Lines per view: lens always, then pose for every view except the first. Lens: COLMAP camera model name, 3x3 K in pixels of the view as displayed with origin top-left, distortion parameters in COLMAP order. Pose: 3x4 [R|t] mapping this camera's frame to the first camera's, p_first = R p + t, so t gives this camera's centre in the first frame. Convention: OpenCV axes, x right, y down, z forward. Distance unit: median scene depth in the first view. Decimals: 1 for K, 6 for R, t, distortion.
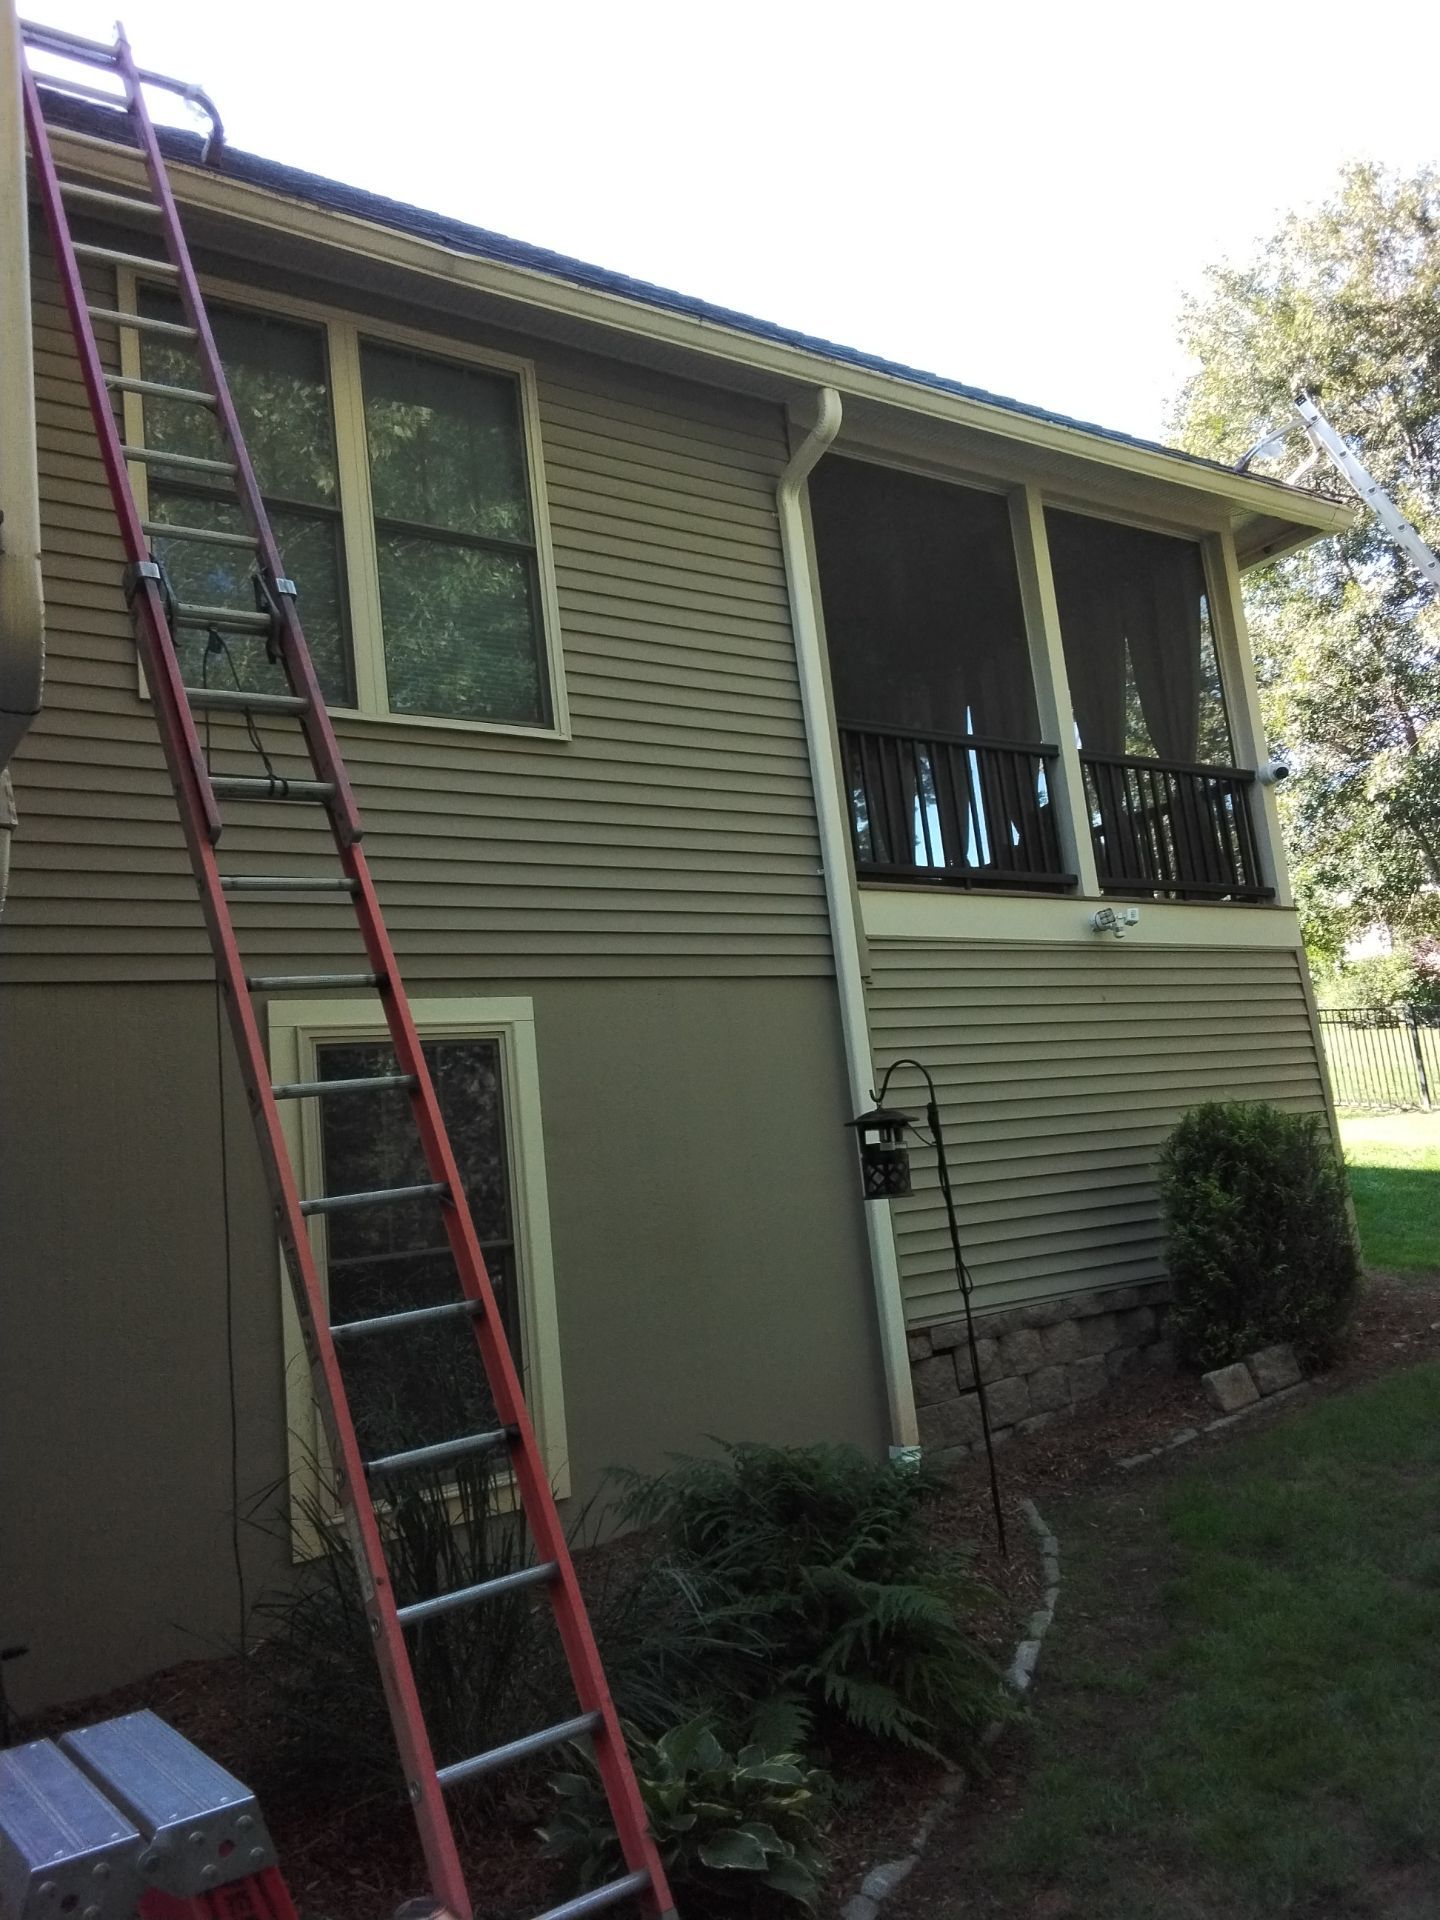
lens RADIAL K [[1518.2, 0, 723.0], [0, 1518.2, 952.3], [0, 0, 1]] dist [0.129005, -0.163779]
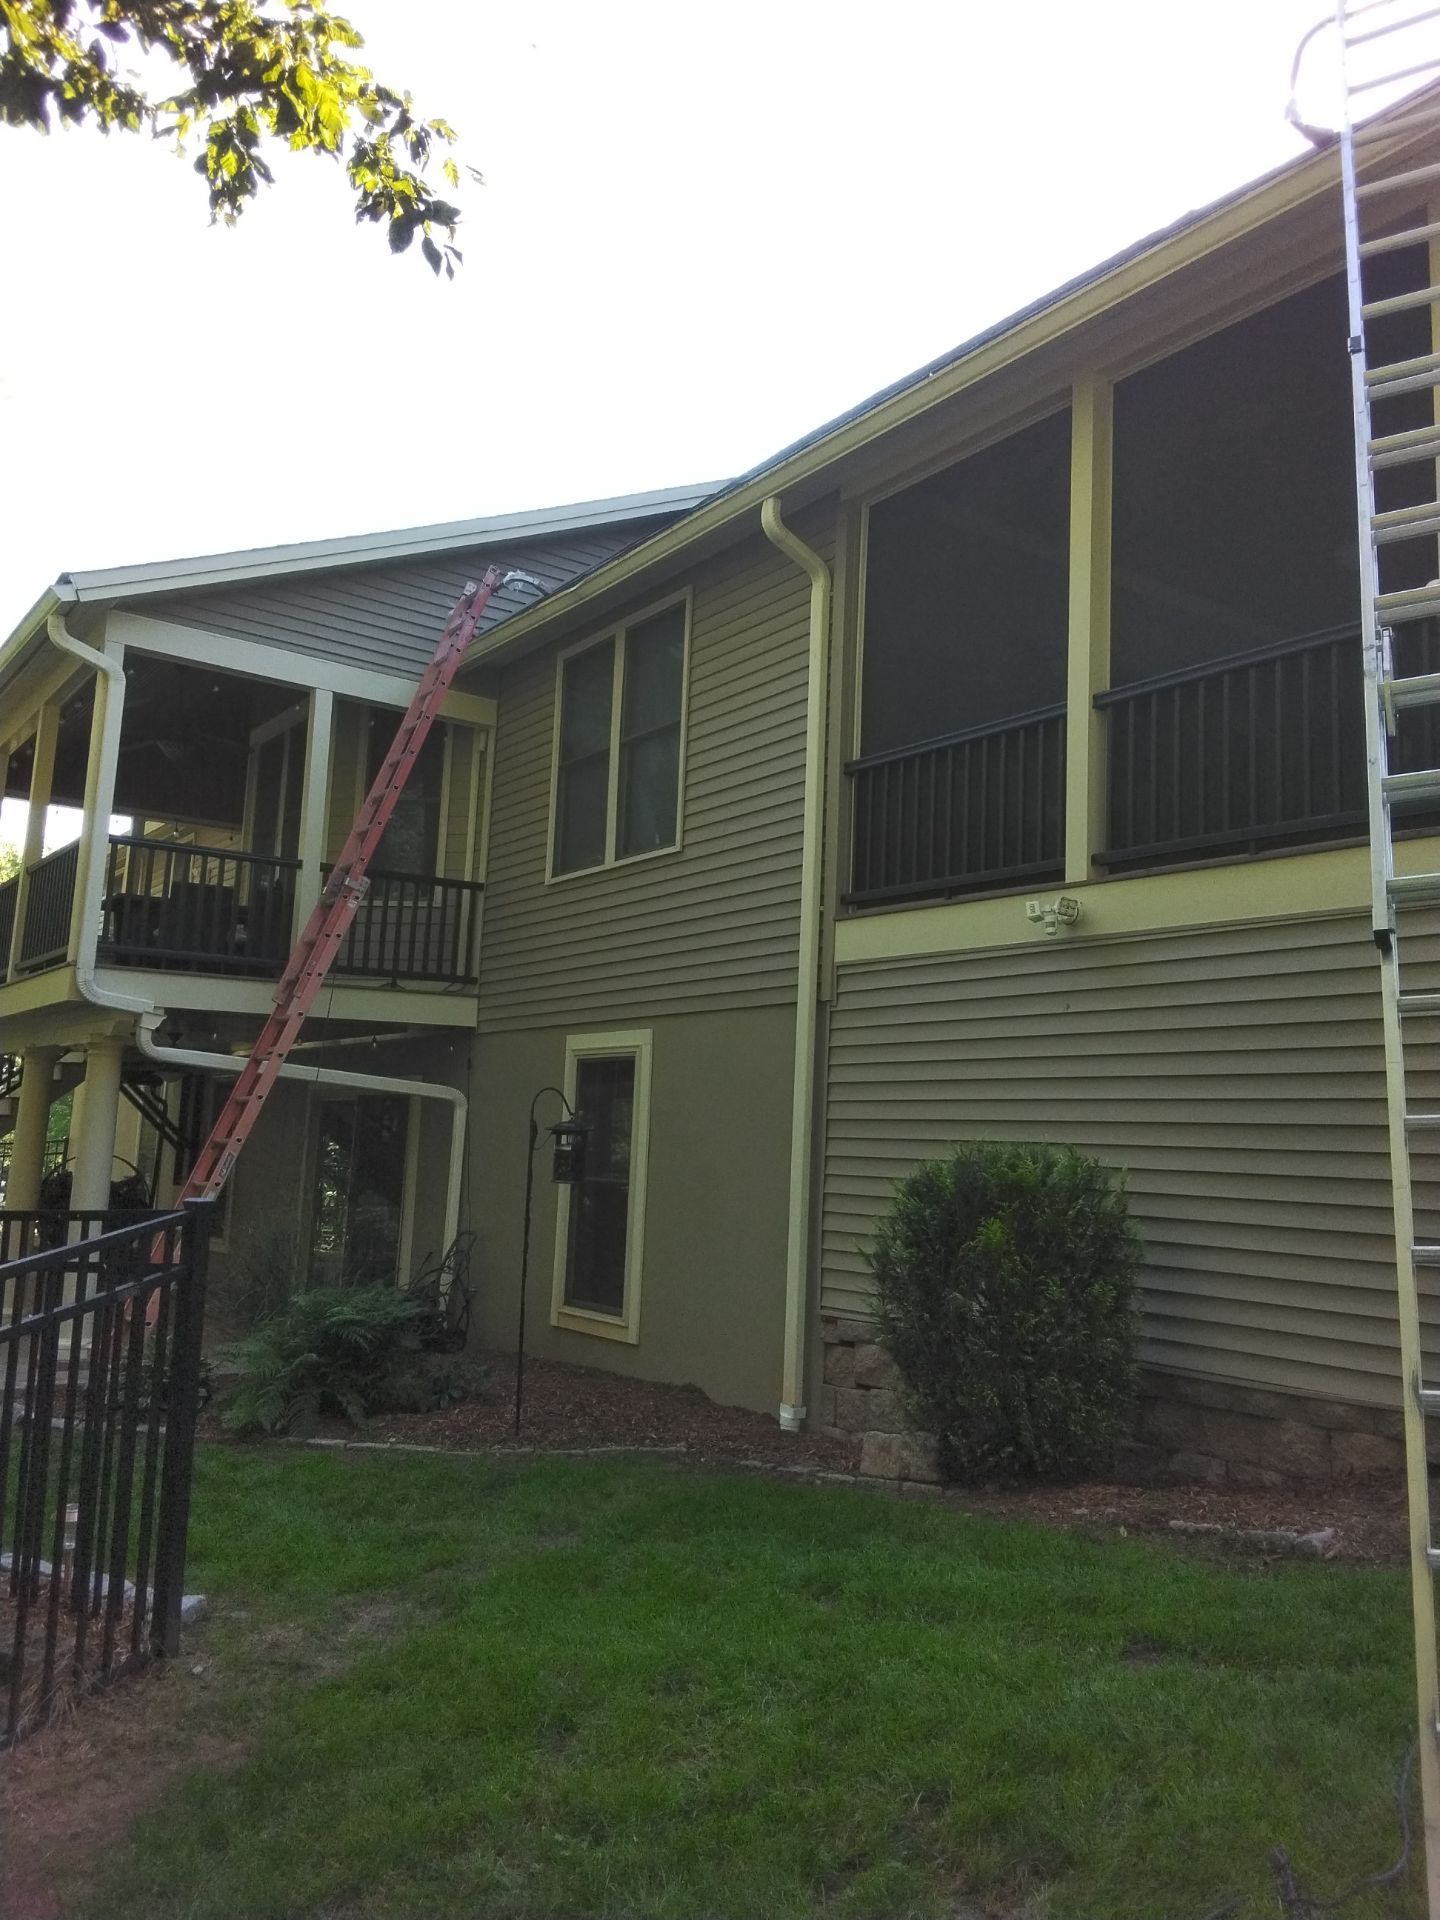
lens RADIAL K [[1518.2, 0, 723.0], [0, 1518.2, 952.3], [0, 0, 1]] dist [0.129005, -0.163779]
pose [[0.008615, -0.029289, -0.999534, 1.230199], [0.111645, 0.993349, -0.028146, 0.003476], [0.993711, -0.111351, 0.011828, 0.919397]]
